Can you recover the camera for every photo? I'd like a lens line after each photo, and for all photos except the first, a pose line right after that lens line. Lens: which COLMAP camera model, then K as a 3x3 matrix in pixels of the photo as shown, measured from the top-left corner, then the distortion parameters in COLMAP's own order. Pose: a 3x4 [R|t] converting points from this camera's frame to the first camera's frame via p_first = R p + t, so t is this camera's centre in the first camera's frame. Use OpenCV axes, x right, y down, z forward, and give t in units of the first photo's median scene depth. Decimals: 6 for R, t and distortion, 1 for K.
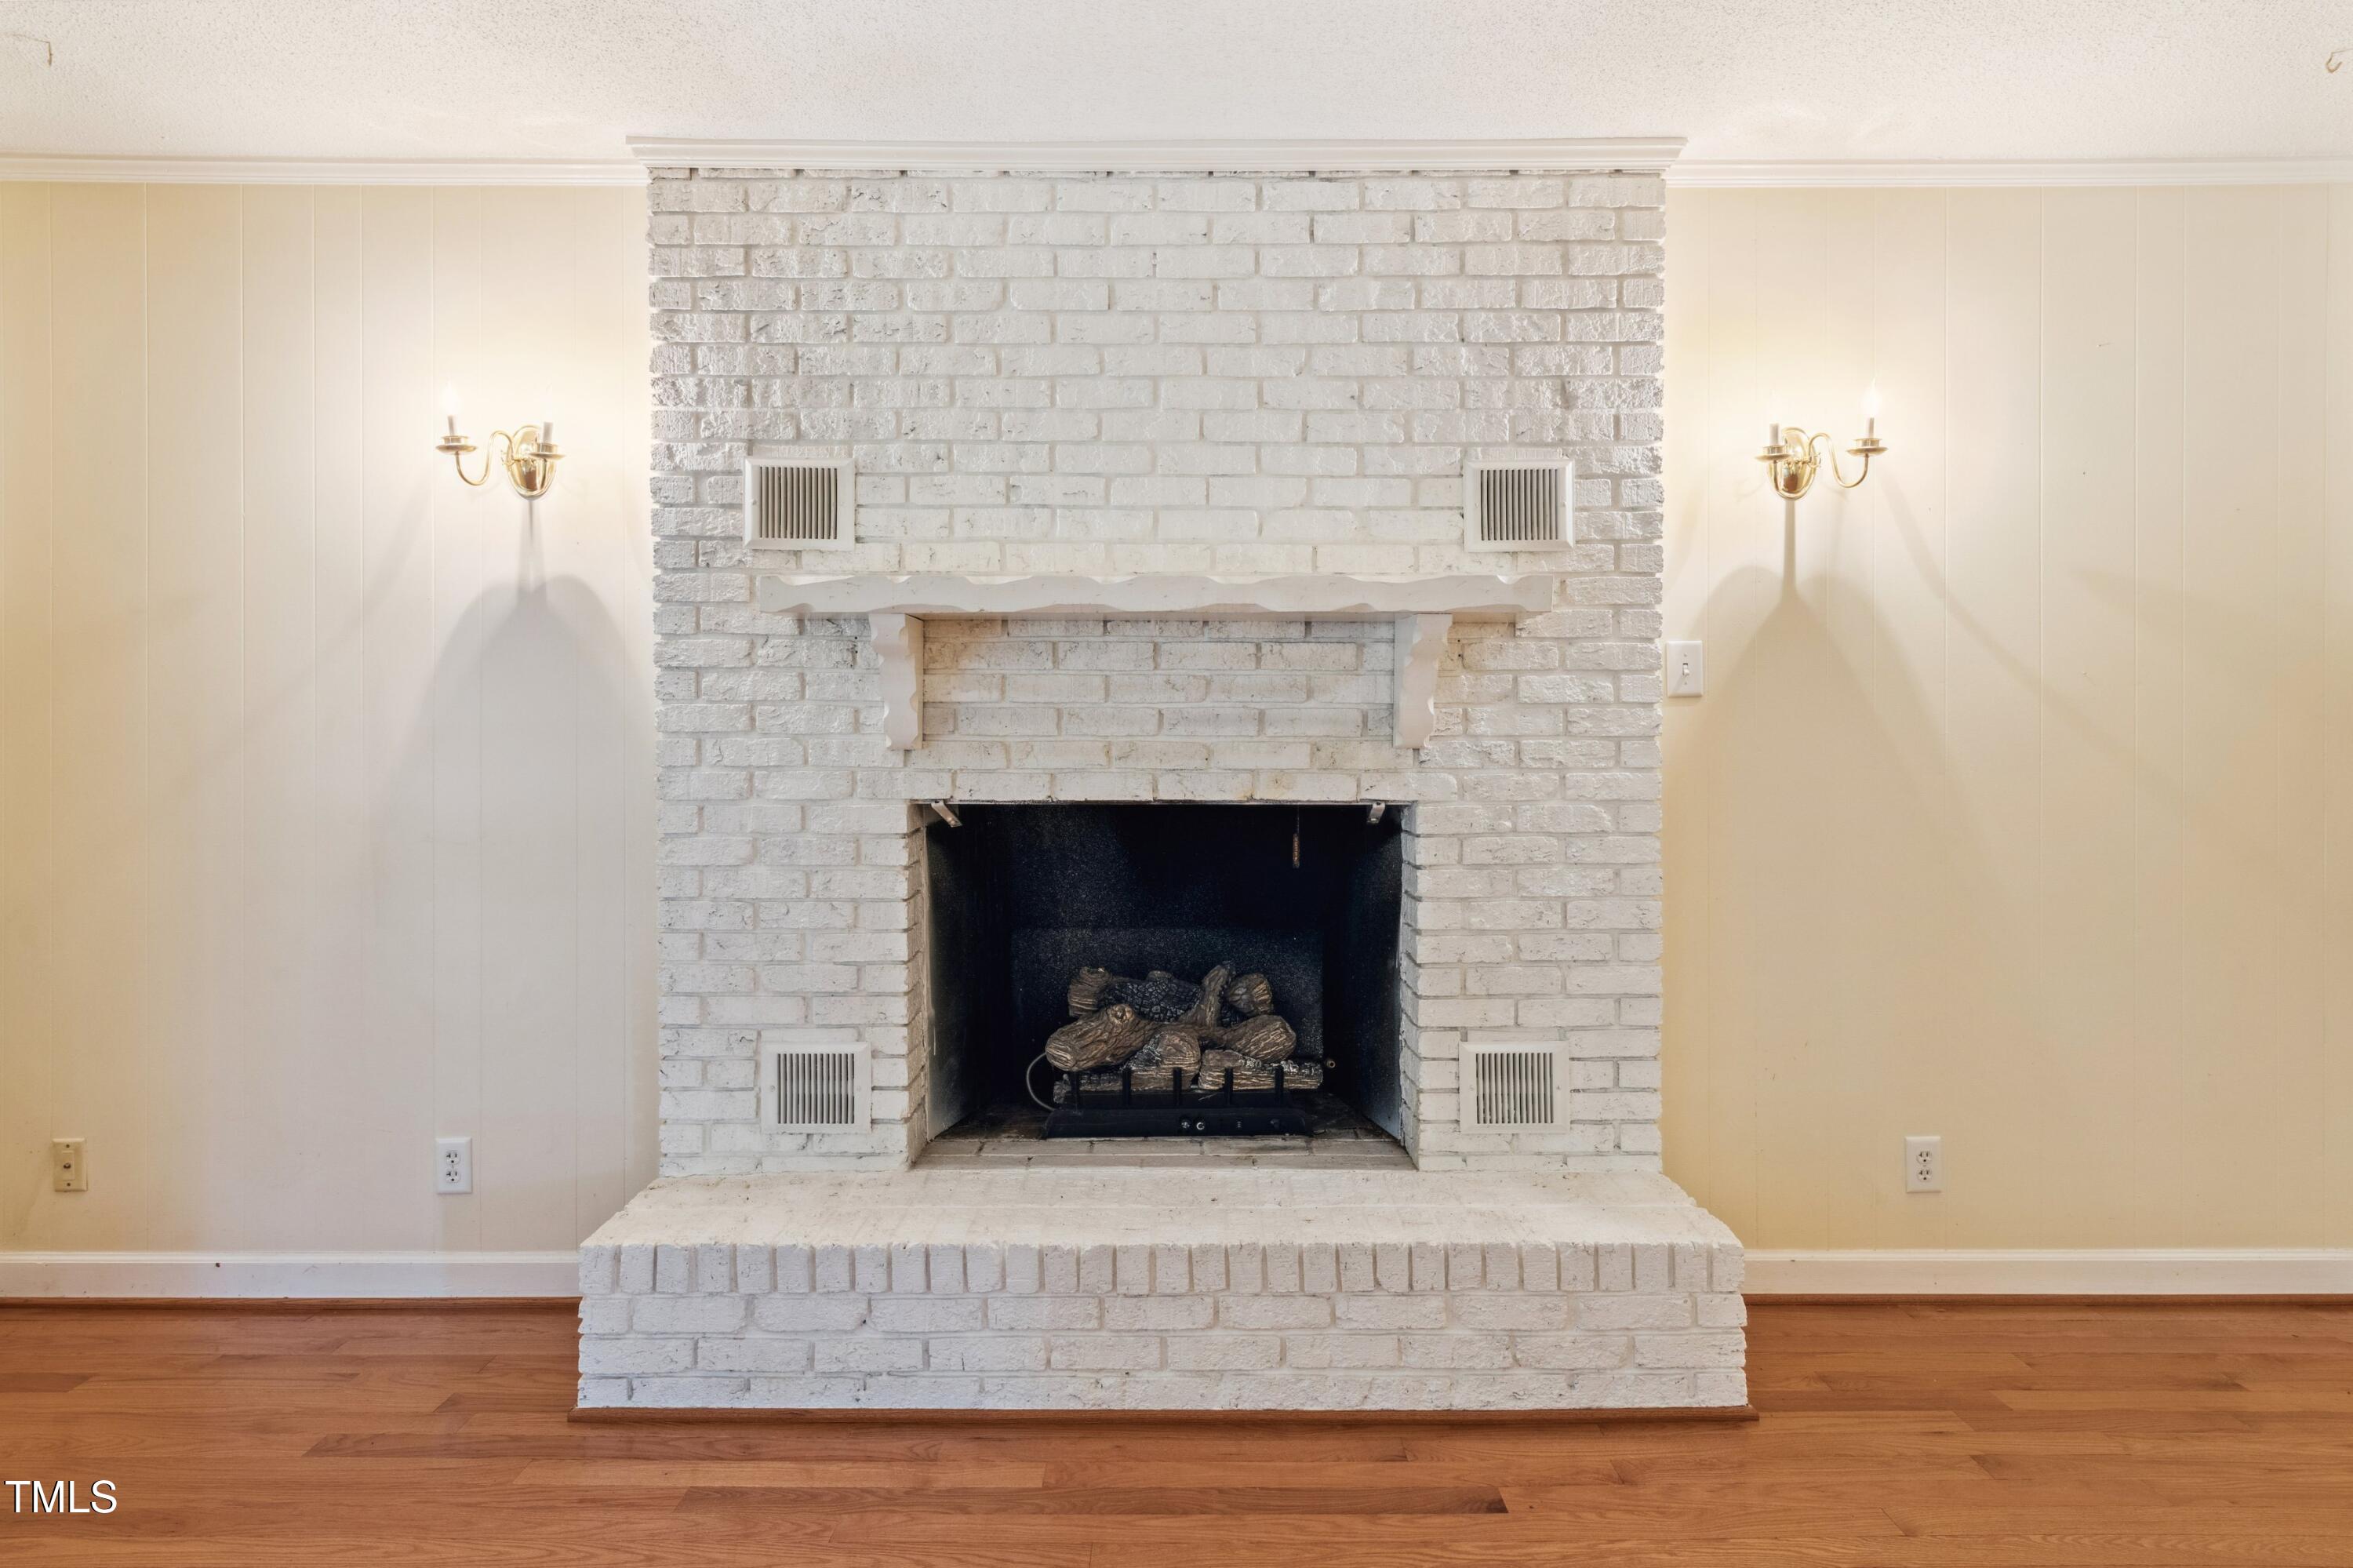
lens RADIAL K [[1446.9, 0, 1173.6], [0, 1446.9, 758.0], [0, 0, 1]] dist [0.024808, -0.012628]
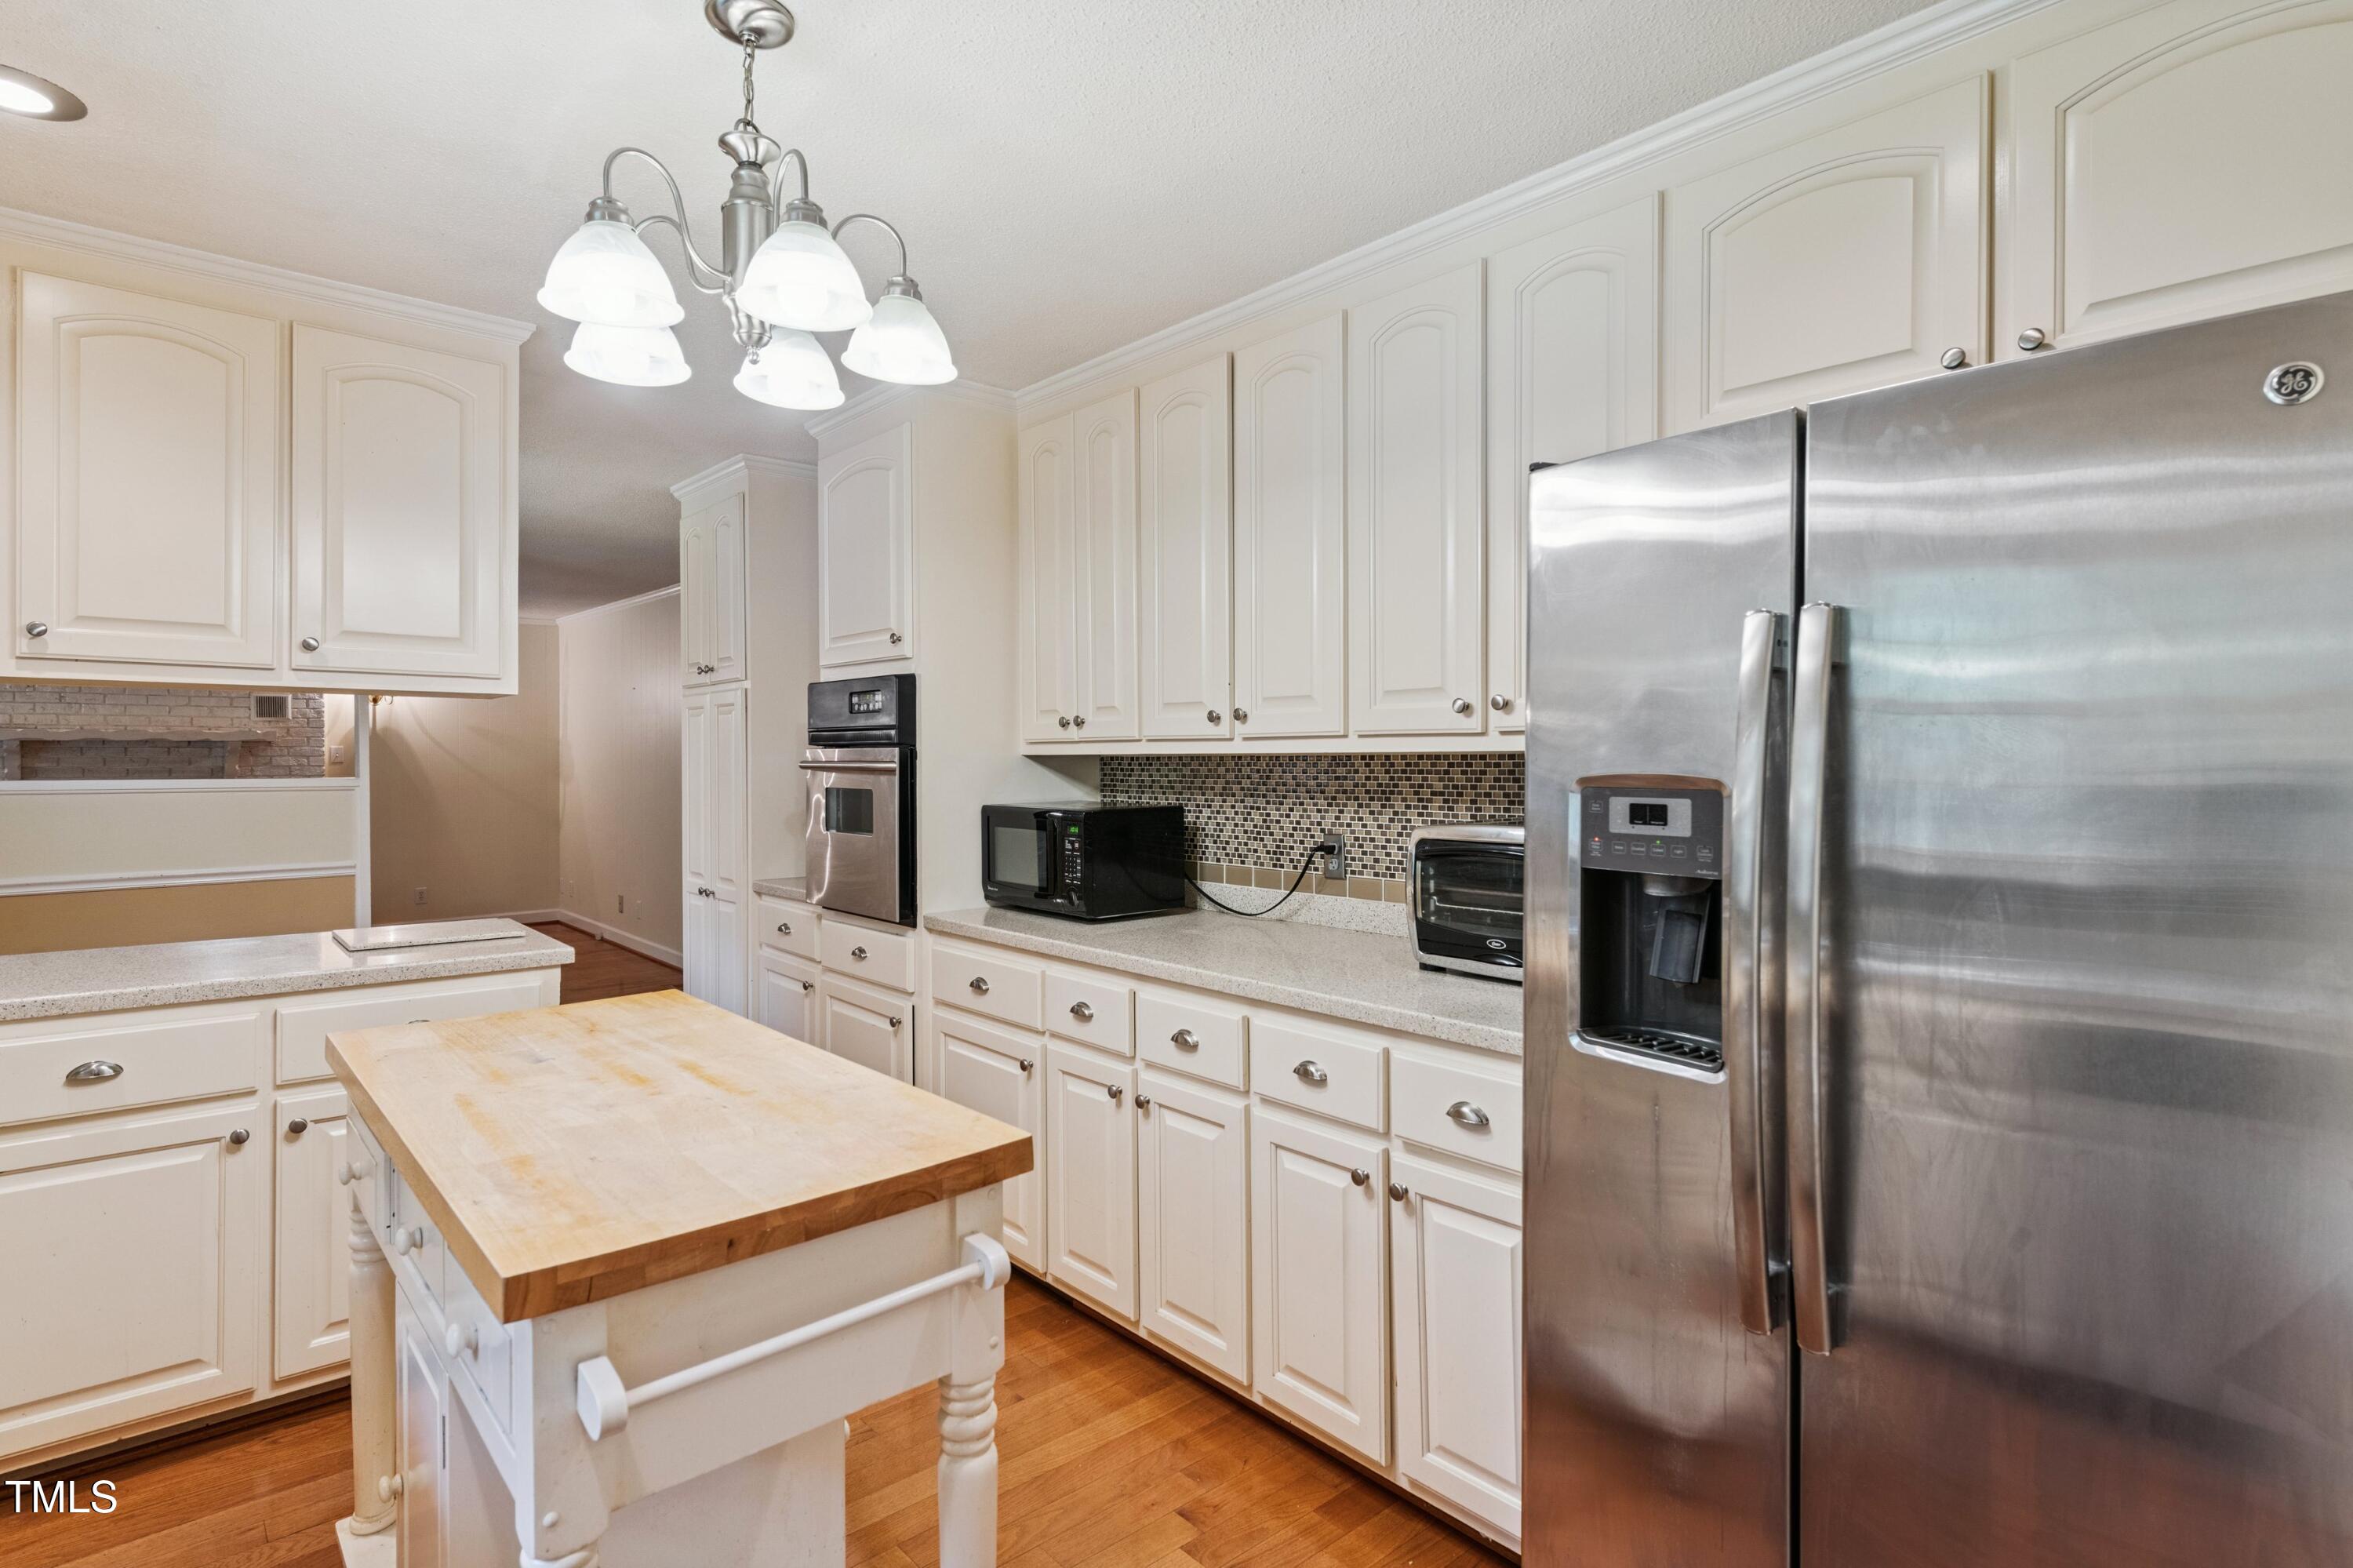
lens RADIAL K [[1152.7, 0, 1189.3], [0, 1152.7, 762.6], [0, 0, 1]] dist [0.013747, -0.002756]
pose [[0.744687, -0.007715, 0.667369, 0.020913], [0.004835, 0.999969, 0.006166, -0.051948], [-0.667396, -0.001365, 0.744701, -2.435212]]
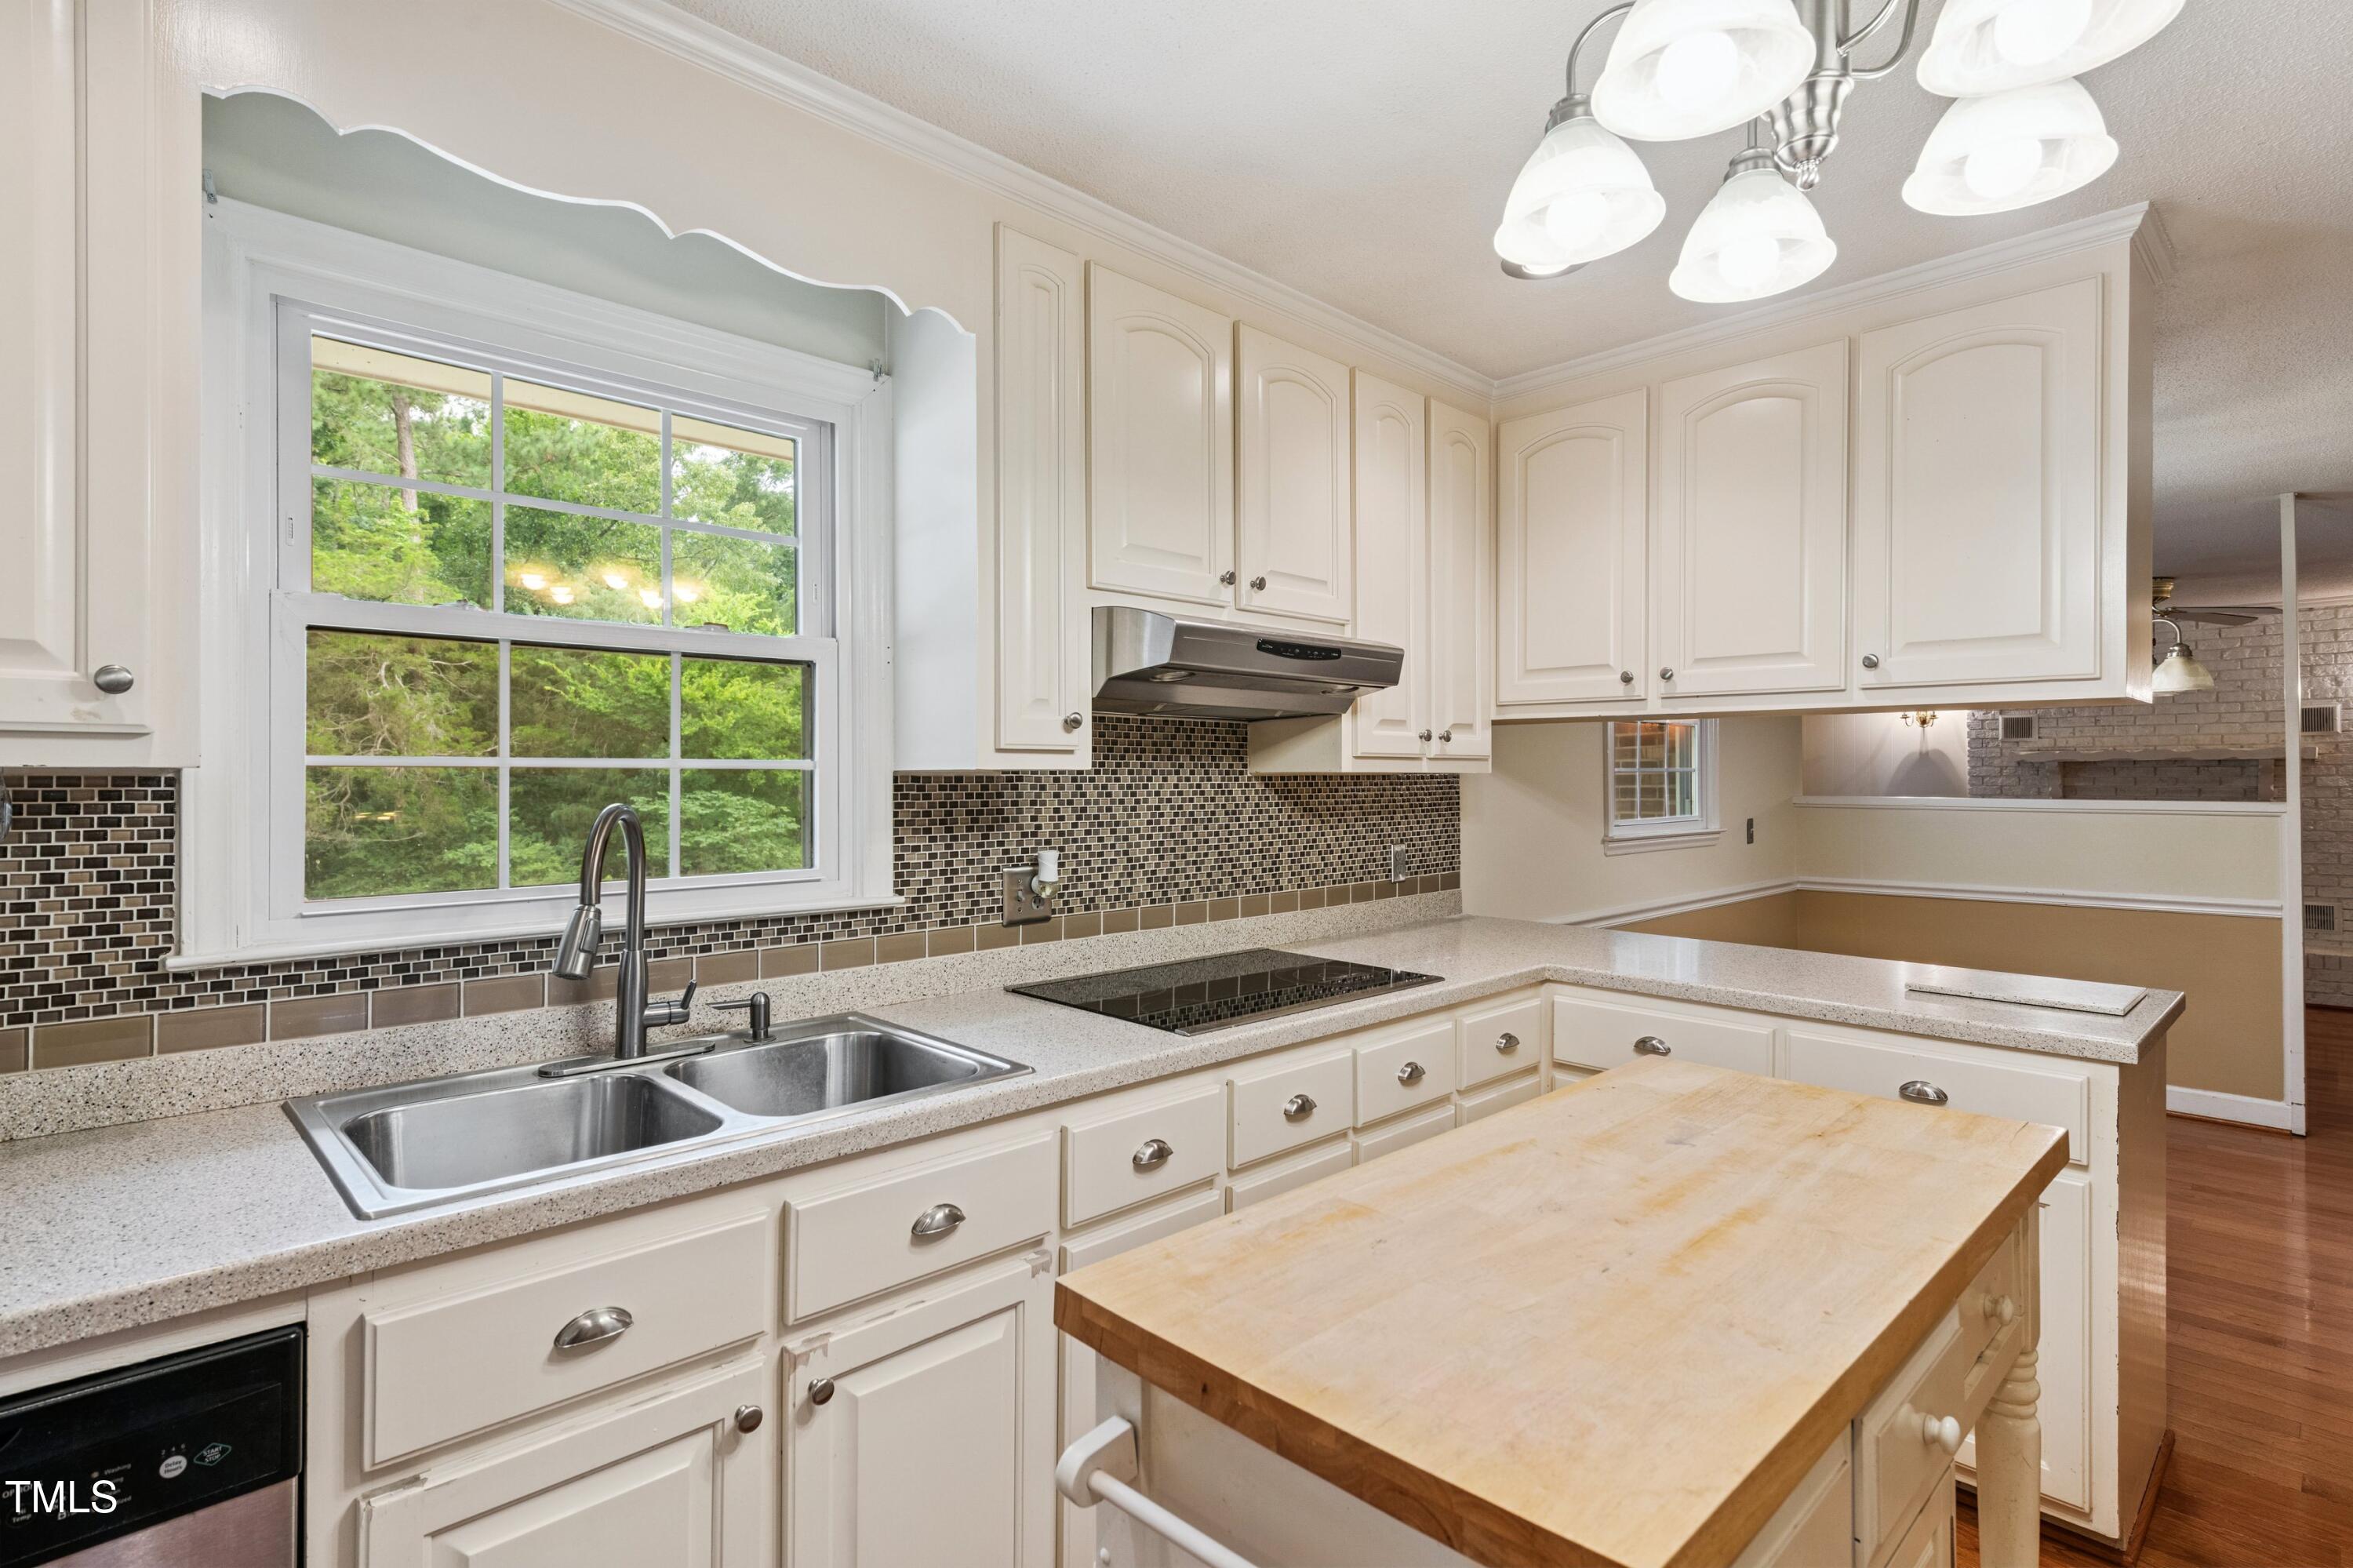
lens RADIAL K [[1152.7, 0, 1200.7], [0, 1152.7, 772.1], [0, 0, 1]] dist [0.013747, -0.002756]
pose [[0.701021, -0.006353, -0.713112, 0.338376], [0.001350, 0.999970, -0.007582, -0.053032], [0.713139, 0.004353, 0.701009, -2.287316]]
